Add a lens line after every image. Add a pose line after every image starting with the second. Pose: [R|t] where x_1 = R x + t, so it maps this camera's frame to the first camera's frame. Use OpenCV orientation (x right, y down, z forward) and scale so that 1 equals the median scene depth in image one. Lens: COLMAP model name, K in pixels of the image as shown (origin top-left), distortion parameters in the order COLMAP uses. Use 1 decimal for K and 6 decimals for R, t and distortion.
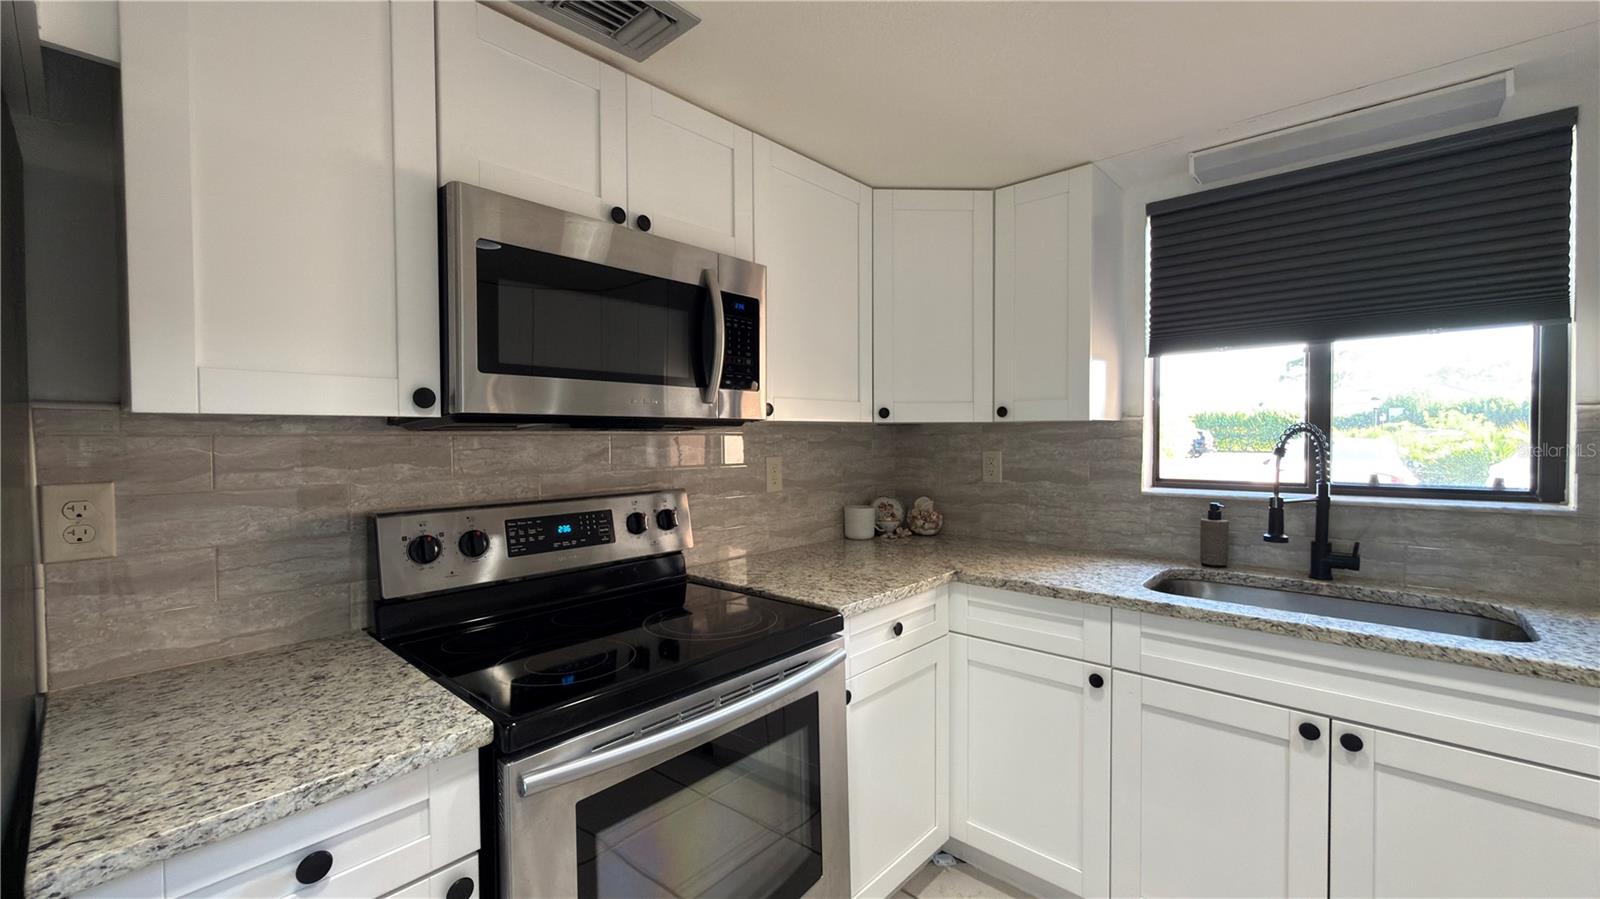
lens RADIAL K [[642.6, 0, 800.7], [0, 642.6, 449.2], [0, 0, 1]] dist [0.001888, 0.000339]
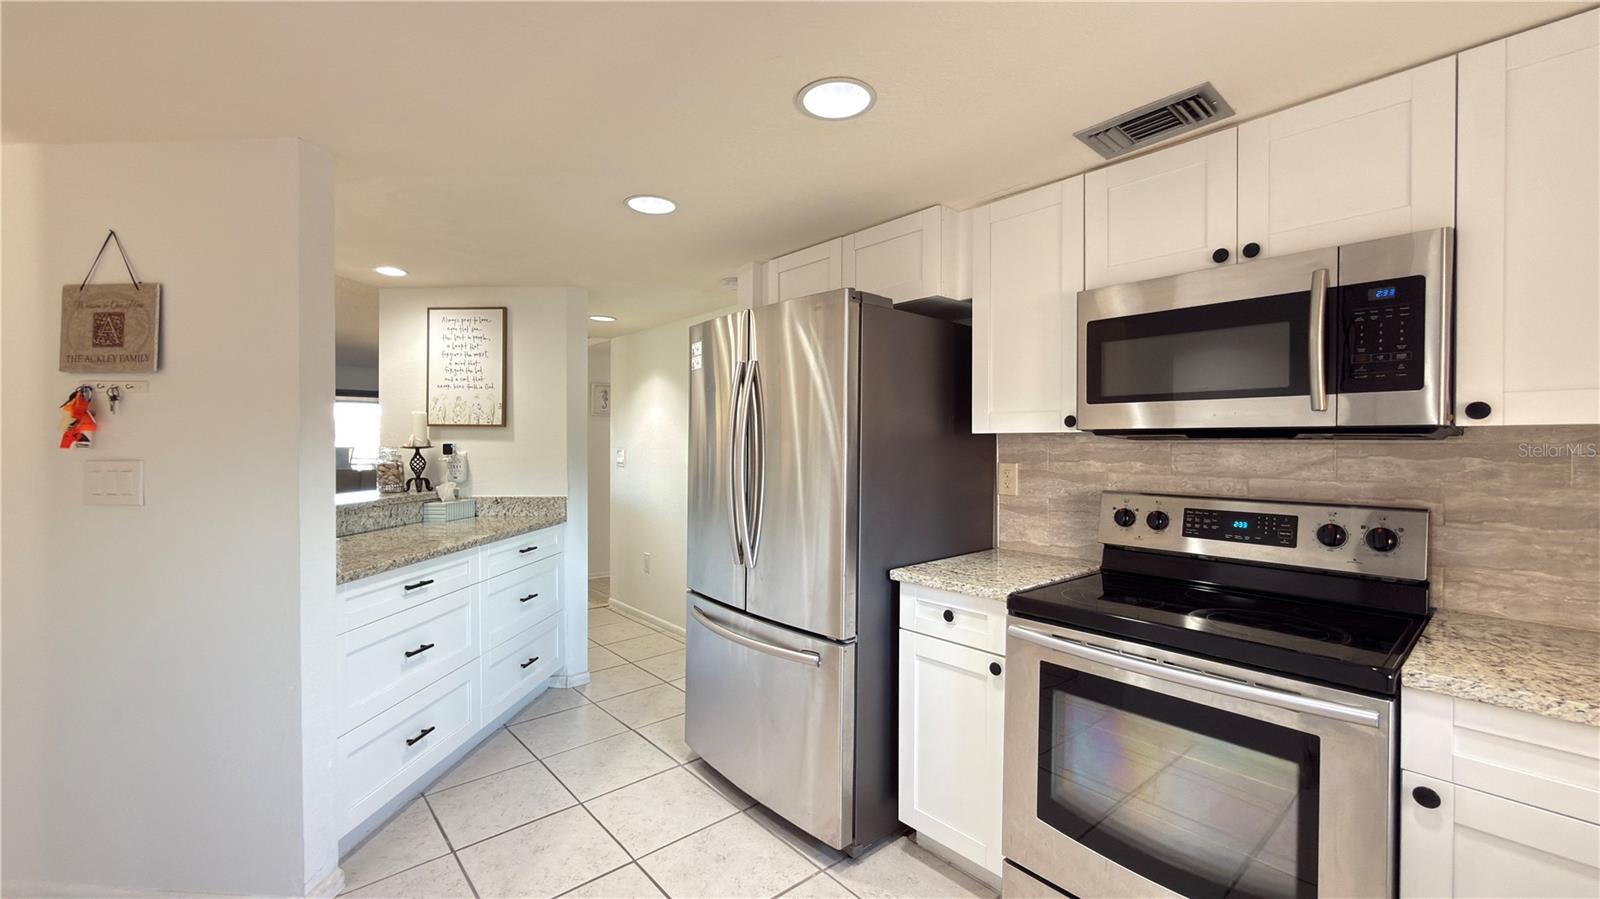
lens RADIAL K [[642.6, 0, 801.5], [0, 642.6, 451.3], [0, 0, 1]] dist [0.001888, 0.000339]
pose [[-0.117440, 0.016116, -0.992949, 0.876163], [-0.025945, 0.999477, 0.019291, -0.009839], [0.992741, 0.028028, -0.116960, 0.350914]]
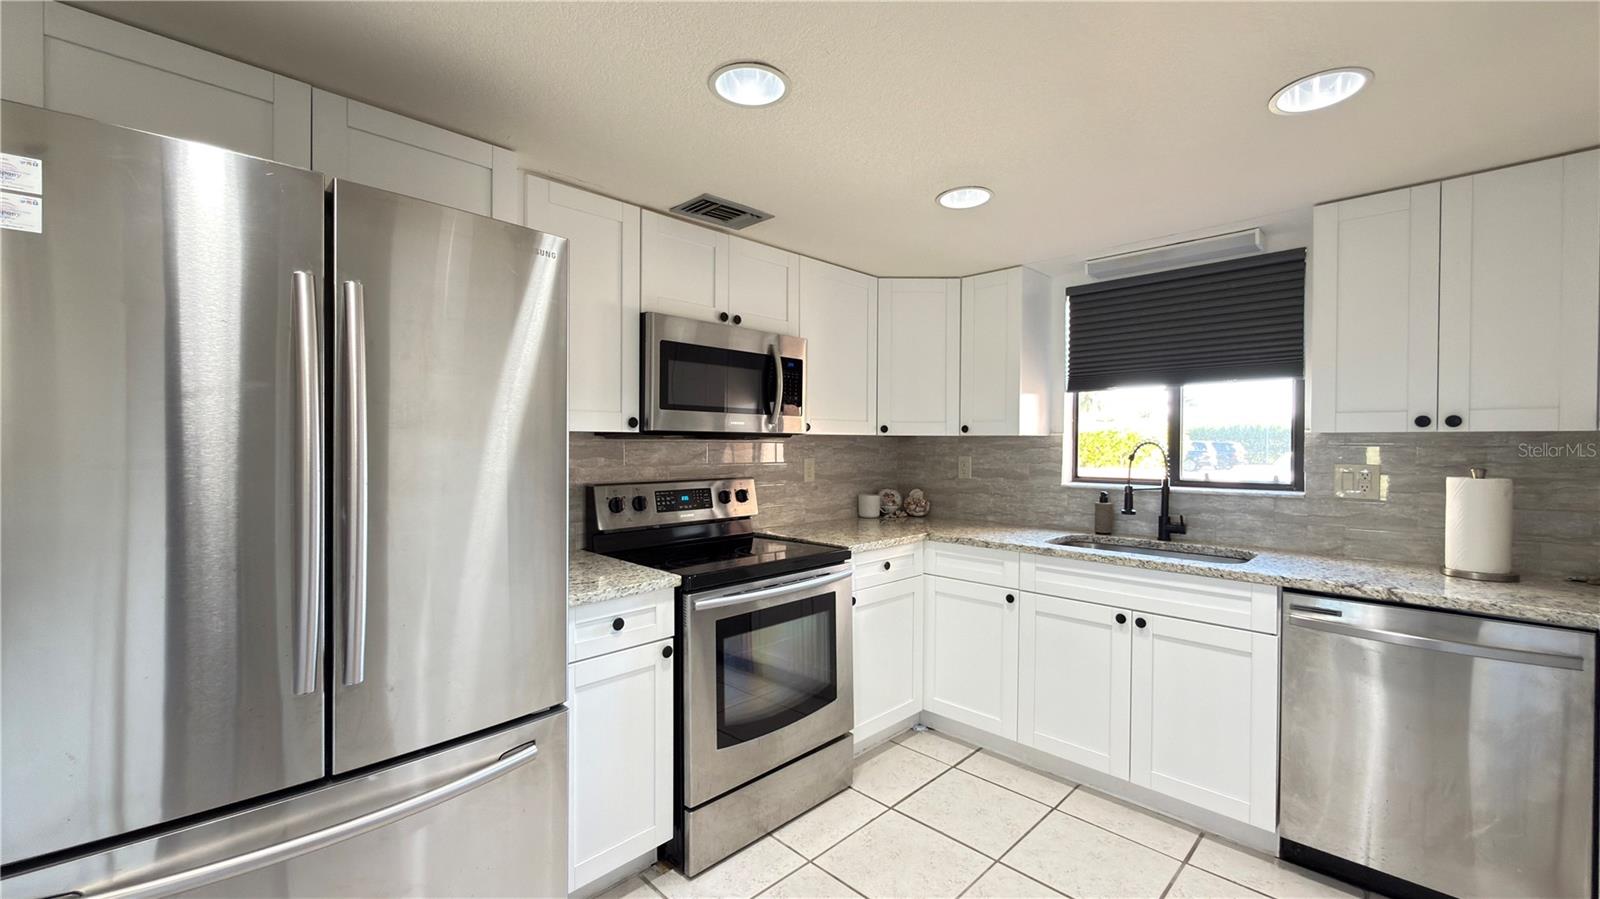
lens RADIAL K [[642.6, 0, 796.2], [0, 642.6, 450.0], [0, 0, 1]] dist [0.001888, 0.000339]
pose [[0.998588, 0.011018, -0.051967, 0.006536], [-0.011580, 0.999878, -0.010516, 0.013032], [0.051844, 0.011103, 0.998593, -0.659890]]
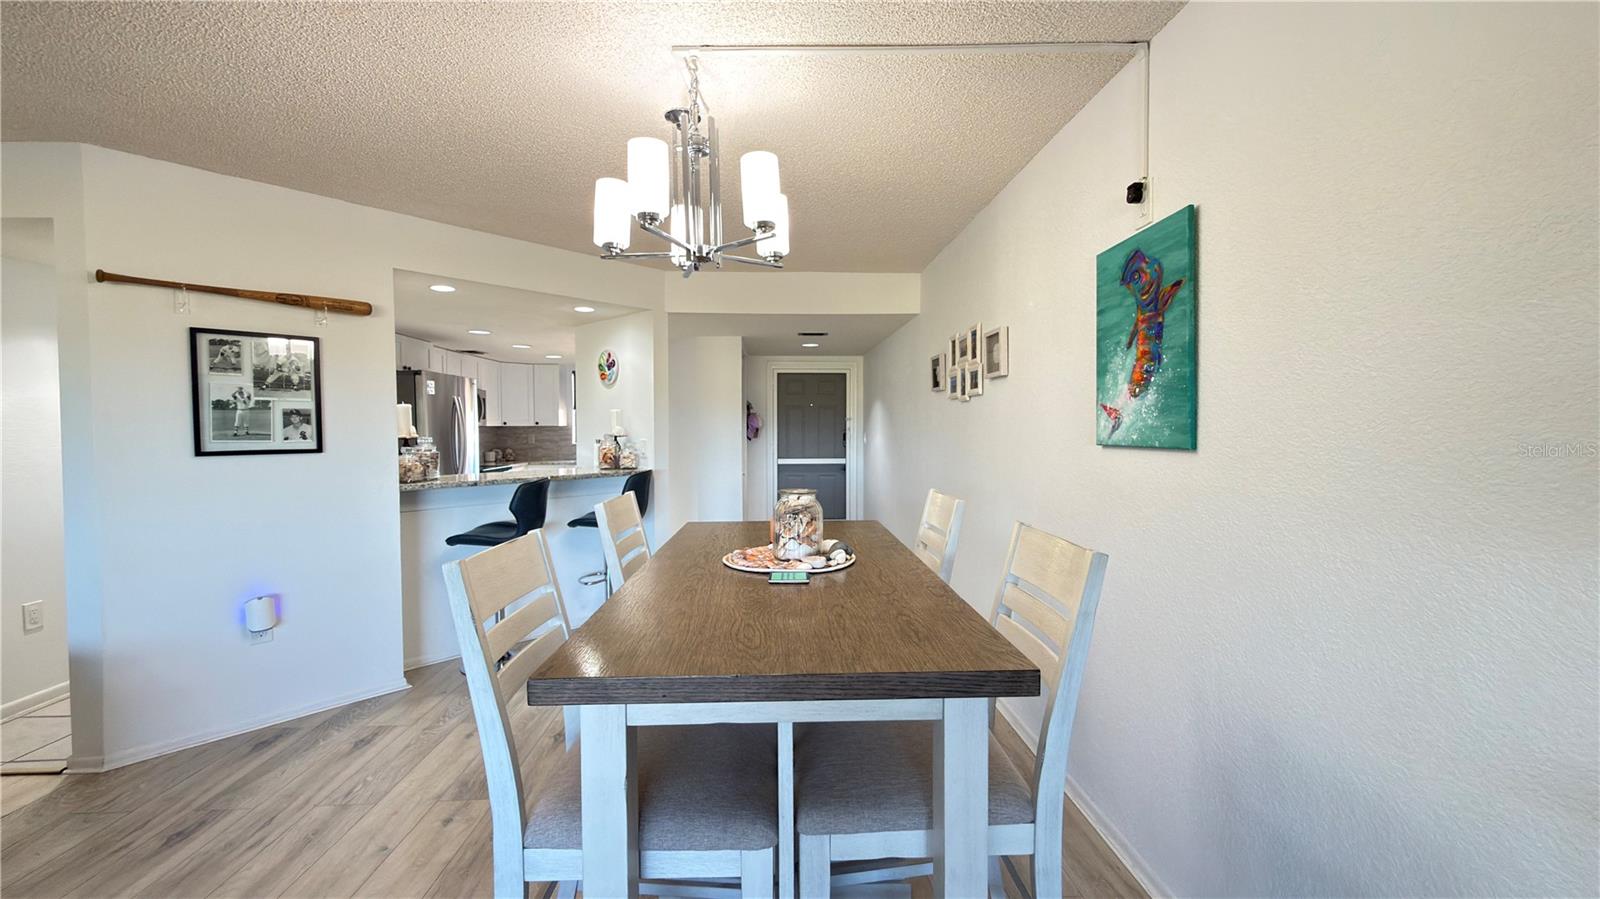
lens RADIAL K [[642.6, 0, 799.9], [0, 642.6, 443.0], [0, 0, 1]] dist [0.001888, 0.000339]
pose [[0.713431, -0.013933, 0.700587, -1.701150], [0.013977, 0.999886, 0.005652, 0.079503], [-0.700586, 0.005760, 0.713545, -3.843546]]
